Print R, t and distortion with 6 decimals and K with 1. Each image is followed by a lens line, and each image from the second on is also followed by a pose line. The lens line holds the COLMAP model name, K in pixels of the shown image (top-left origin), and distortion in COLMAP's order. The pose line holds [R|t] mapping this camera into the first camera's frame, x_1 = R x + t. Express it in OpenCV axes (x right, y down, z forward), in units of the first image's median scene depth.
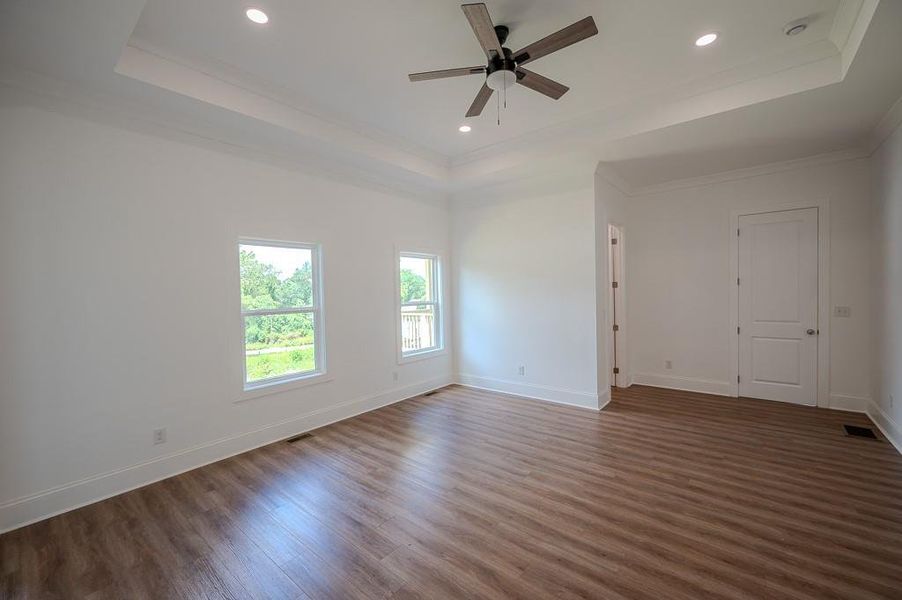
lens RADIAL K [[373.9, 0, 451.0], [0, 373.9, 300.0], [0, 0, 1]] dist [0.000295, -0.000113]
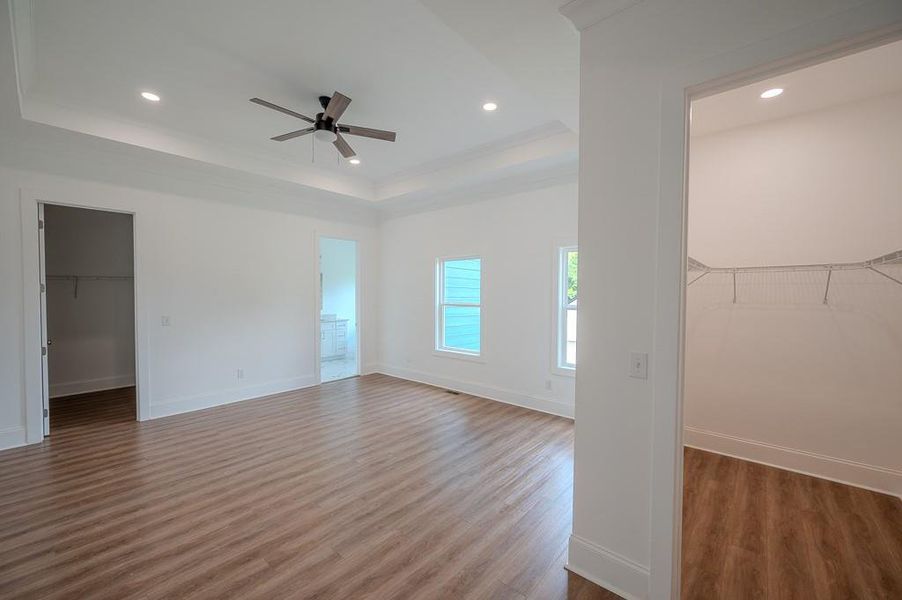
lens RADIAL K [[366.5, 0, 451.0], [0, 366.5, 300.0], [0, 0, 1]] dist [0.001370, 0.000284]
pose [[-0.039355, 0.050148, -0.997966, 1.352319], [-0.031665, 0.998176, 0.051407, -0.080974], [0.998723, 0.033624, -0.037695, 1.408233]]
